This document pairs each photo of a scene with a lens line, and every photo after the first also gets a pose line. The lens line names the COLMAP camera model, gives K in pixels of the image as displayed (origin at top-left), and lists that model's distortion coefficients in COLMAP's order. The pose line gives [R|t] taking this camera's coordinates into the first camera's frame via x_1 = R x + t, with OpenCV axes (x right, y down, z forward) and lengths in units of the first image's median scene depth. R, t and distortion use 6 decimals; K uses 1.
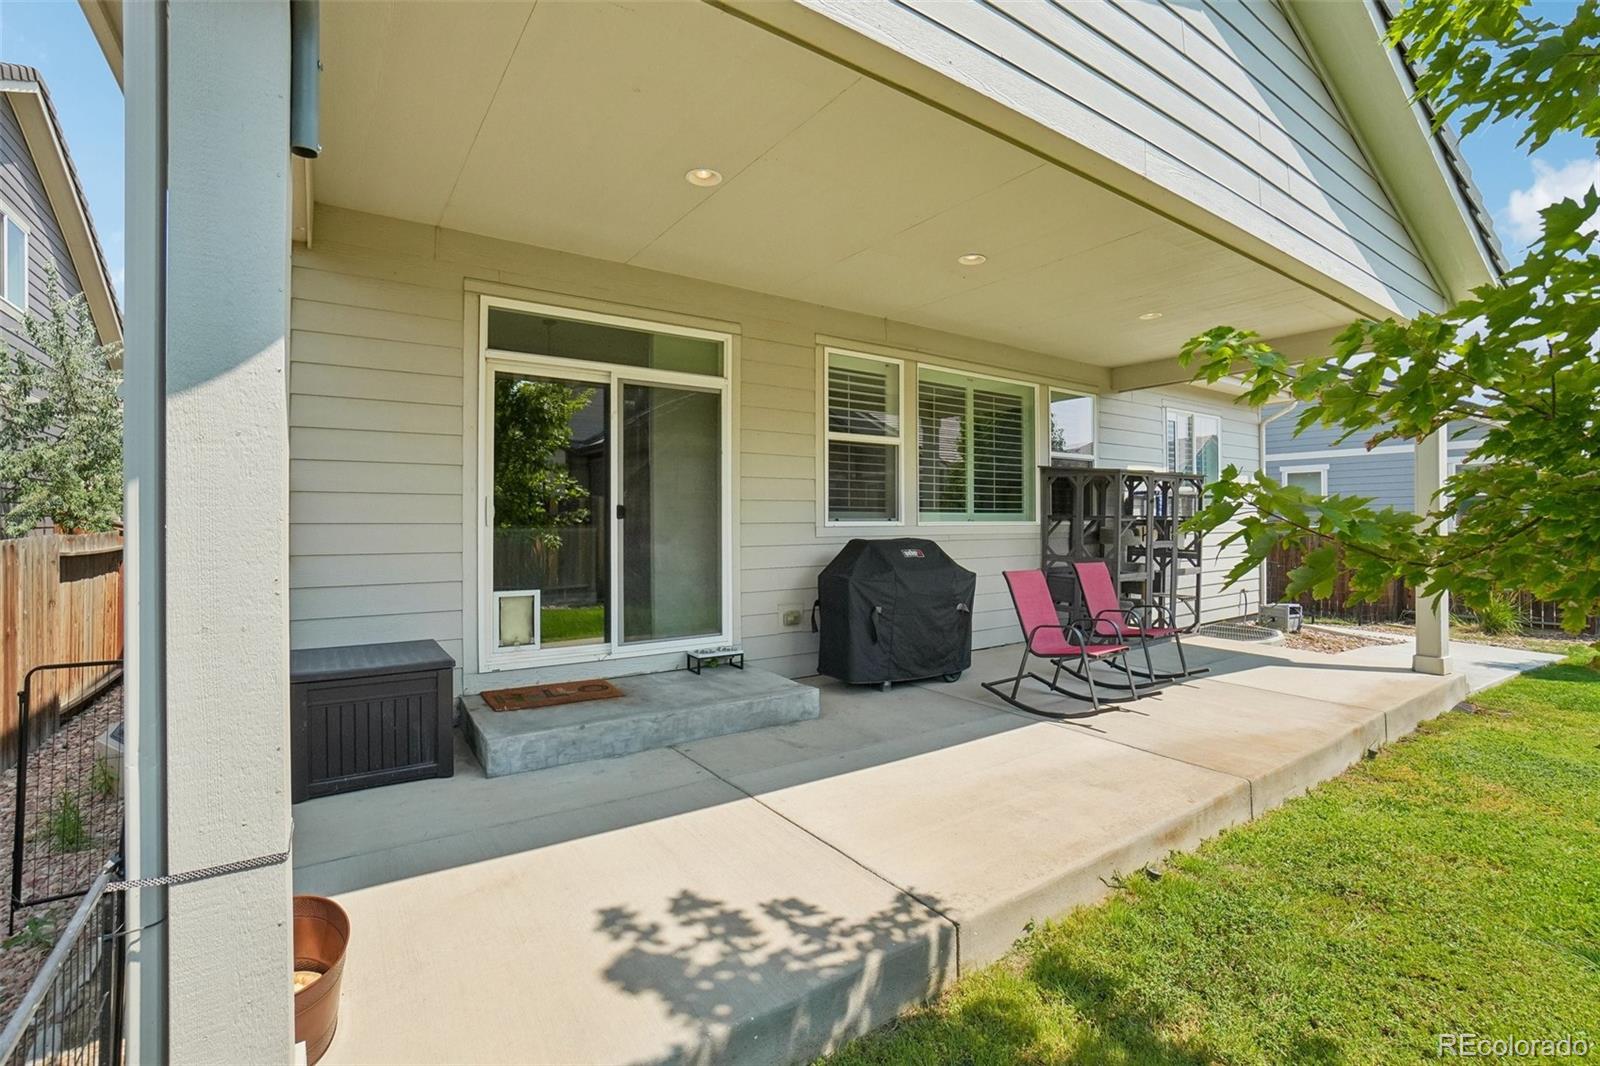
lens RADIAL K [[712.7, 0, 822.2], [0, 712.7, 527.6], [0, 0, 1]] dist [-0.000263, 0.000028]
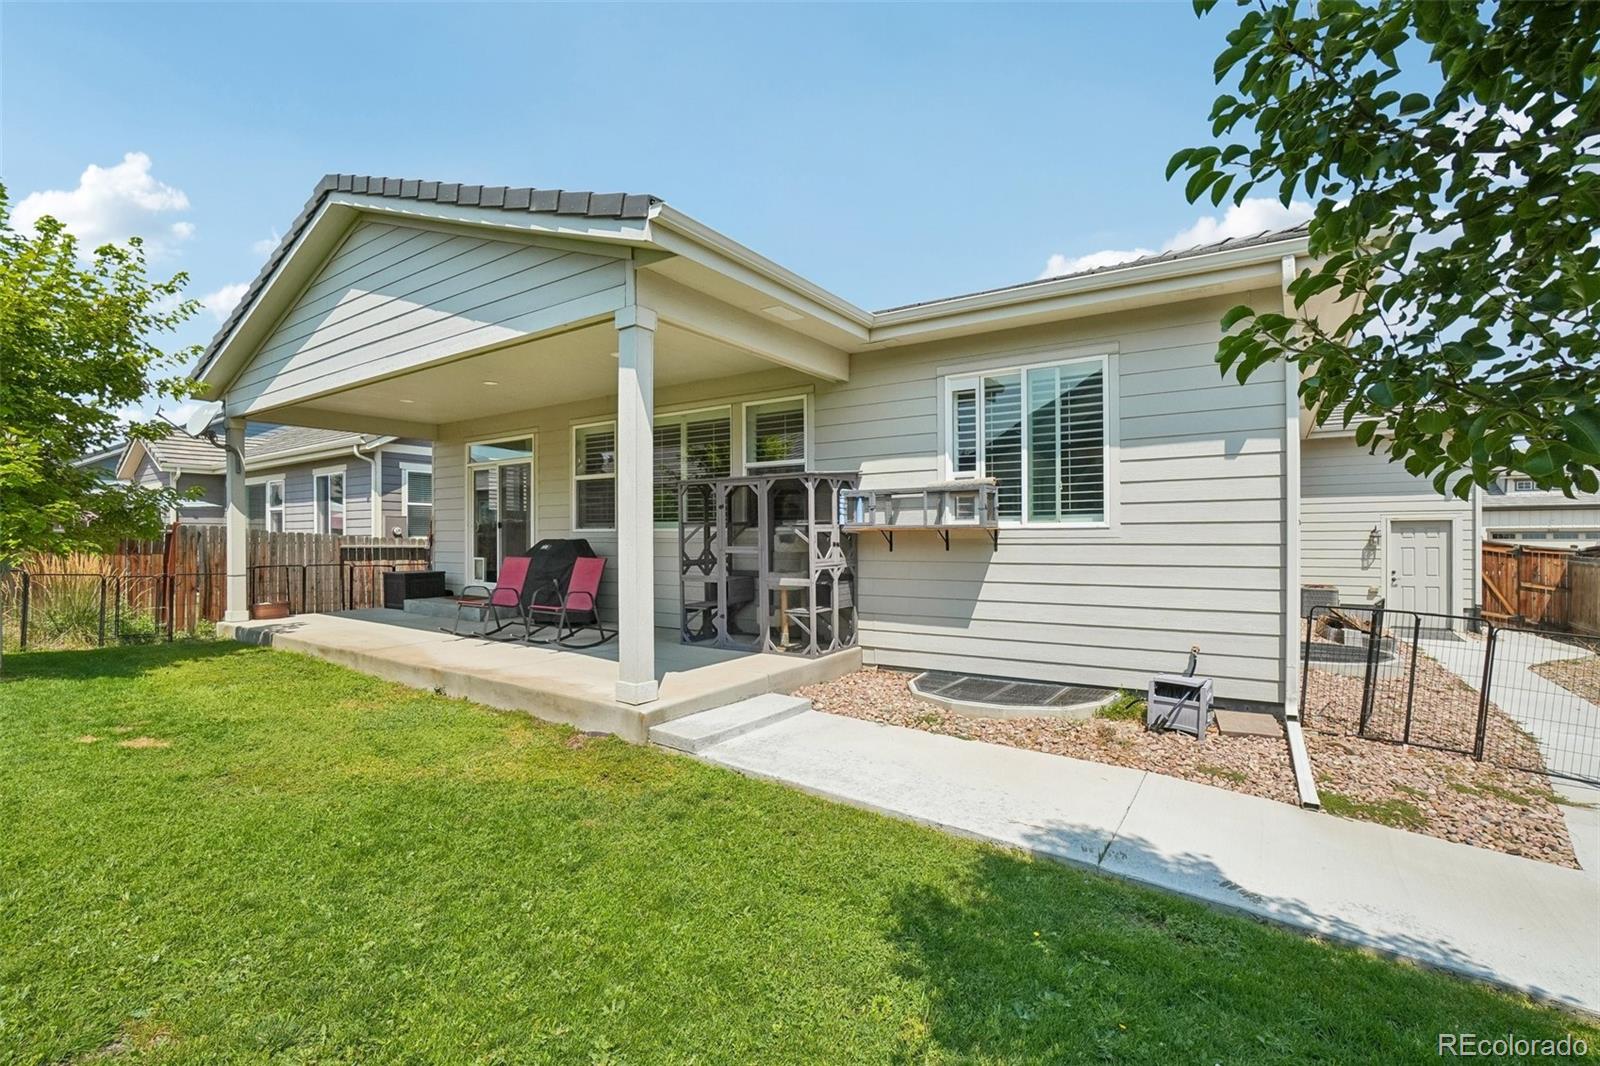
lens RADIAL K [[712.7, 0, 822.2], [0, 712.7, 527.6], [0, 0, 1]] dist [-0.000263, 0.000028]
pose [[0.357559, -0.009068, -0.933847, 2.120065], [-0.002772, 0.999938, -0.010771, 0.006380], [0.933886, 0.006440, 0.357512, 1.103630]]
